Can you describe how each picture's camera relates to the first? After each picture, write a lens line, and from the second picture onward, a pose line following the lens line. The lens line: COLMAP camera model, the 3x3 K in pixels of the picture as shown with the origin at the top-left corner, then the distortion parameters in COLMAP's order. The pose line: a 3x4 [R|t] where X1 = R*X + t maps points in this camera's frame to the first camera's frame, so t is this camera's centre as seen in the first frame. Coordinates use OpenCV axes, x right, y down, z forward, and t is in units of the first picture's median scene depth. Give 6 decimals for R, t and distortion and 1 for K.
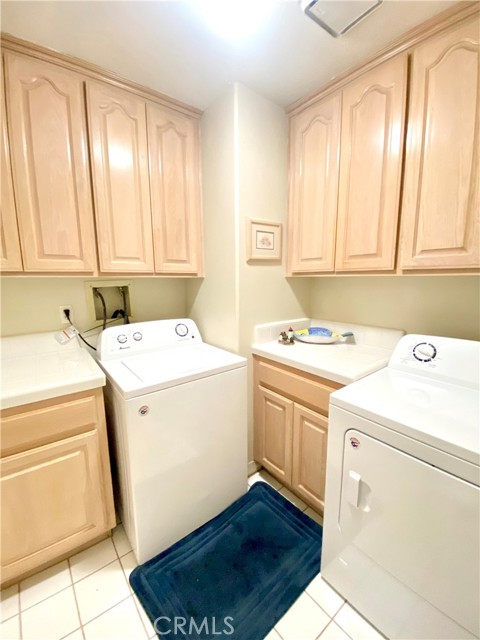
lens RADIAL K [[263.1, 0, 240.0], [0, 263.1, 320.0], [0, 0, 1]] dist [0.028617, -0.023172]
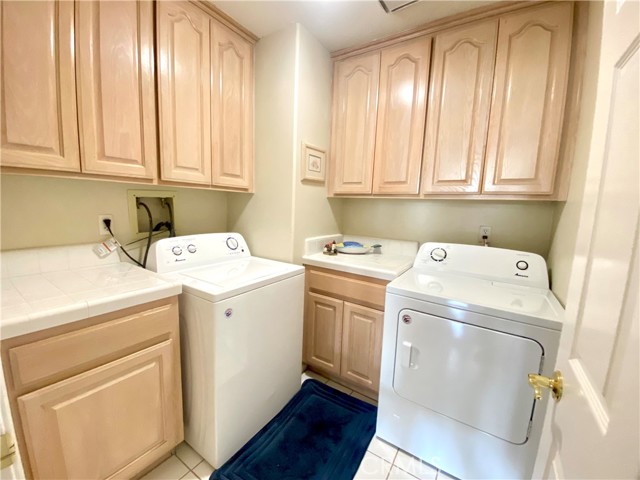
lens RADIAL K [[263.1, 0, 317.9], [0, 263.1, 241.5], [0, 0, 1]] dist [0.028617, -0.023172]
pose [[0.948178, -0.000870, 0.317738, -0.277858], [0.006305, 0.999851, -0.016075, 0.058841], [-0.317677, 0.017245, 0.948042, -0.087123]]
